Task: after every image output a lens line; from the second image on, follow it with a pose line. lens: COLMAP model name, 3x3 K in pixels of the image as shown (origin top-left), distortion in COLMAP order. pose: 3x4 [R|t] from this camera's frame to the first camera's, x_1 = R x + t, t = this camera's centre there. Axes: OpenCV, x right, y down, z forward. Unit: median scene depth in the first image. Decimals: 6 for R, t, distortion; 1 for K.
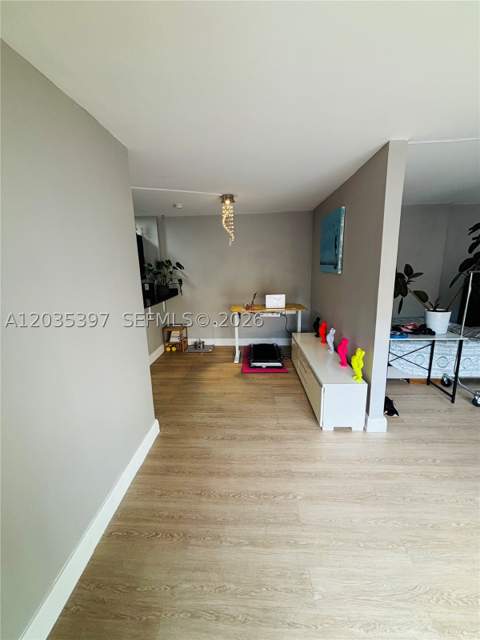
lens RADIAL K [[258.8, 0, 239.3], [0, 258.8, 318.9], [0, 0, 1]] dist [0.002464, 0.000078]
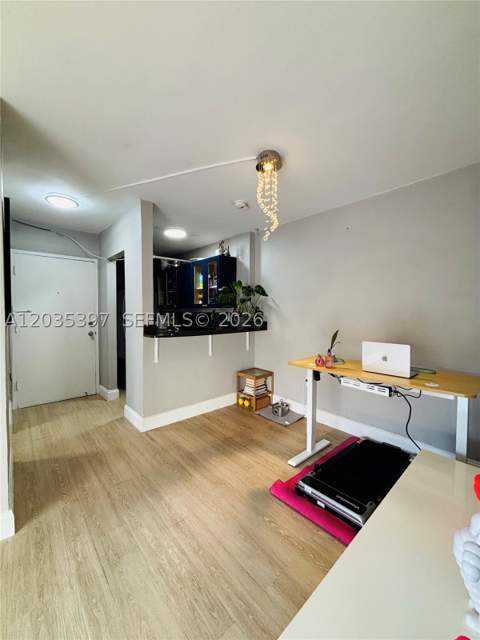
lens RADIAL K [[258.8, 0, 240.8], [0, 258.8, 318.4], [0, 0, 1]] dist [0.002464, 0.000078]
pose [[0.706981, 0.053555, -0.705202, 0.277411], [-0.175297, 0.979283, -0.101370, -0.048283], [0.685164, 0.195286, 0.701722, 0.523249]]
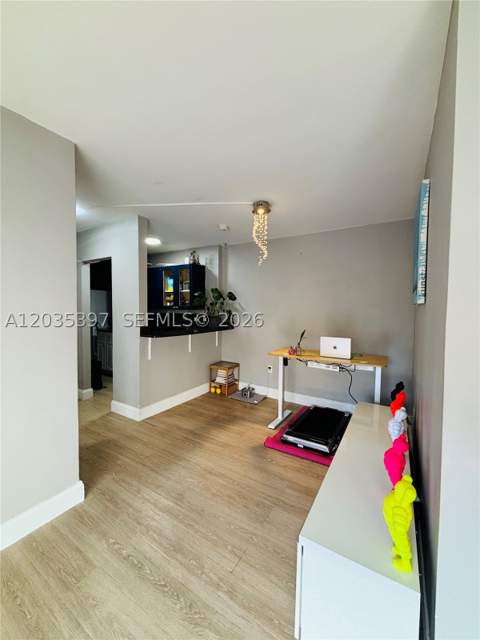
lens RADIAL K [[258.8, 0, 239.7], [0, 258.8, 316.1], [0, 0, 1]] dist [0.002464, 0.000078]
pose [[0.875393, 0.055830, -0.480178, 0.245505], [-0.140126, 0.979968, -0.141517, -0.018379], [0.462658, 0.191169, 0.865680, 0.294944]]
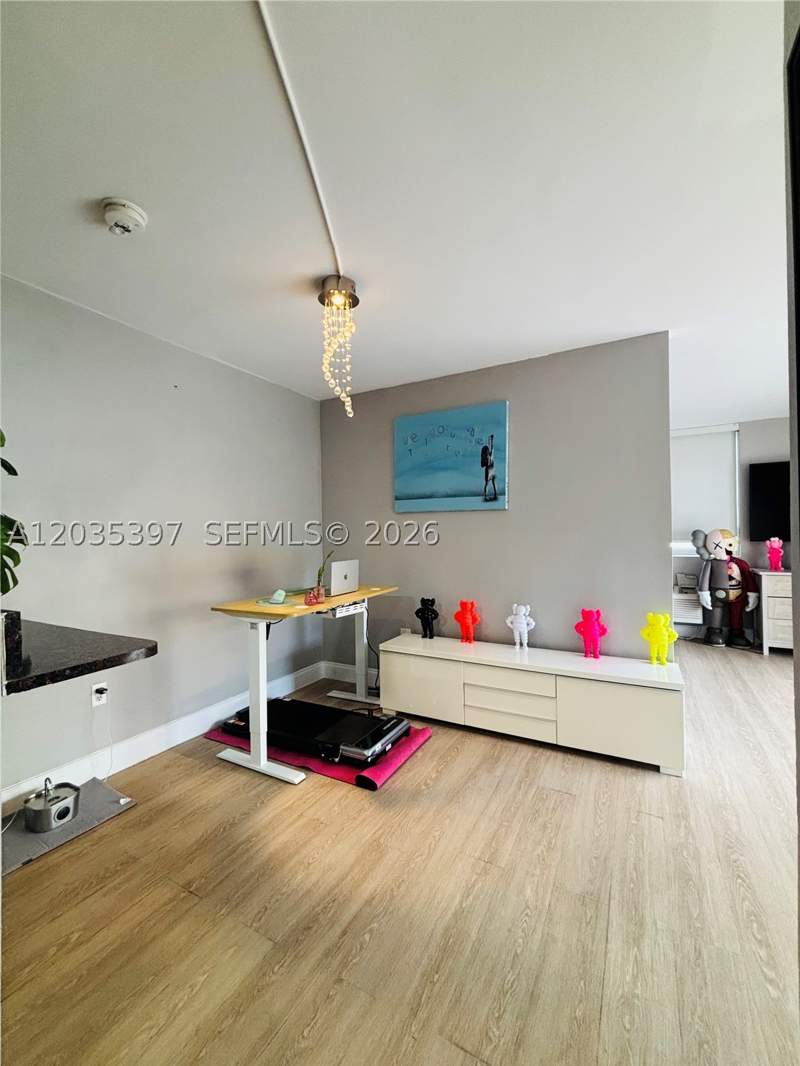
lens RADIAL K [[431.1, 0, 401.4], [0, 431.1, 531.2], [0, 0, 1]] dist [0.002464, 0.000078]
pose [[0.434185, 0.033405, 0.900204, -0.452805], [0.187409, 0.974098, -0.126537, -0.035861], [-0.881113, 0.223647, 0.416679, 0.624402]]
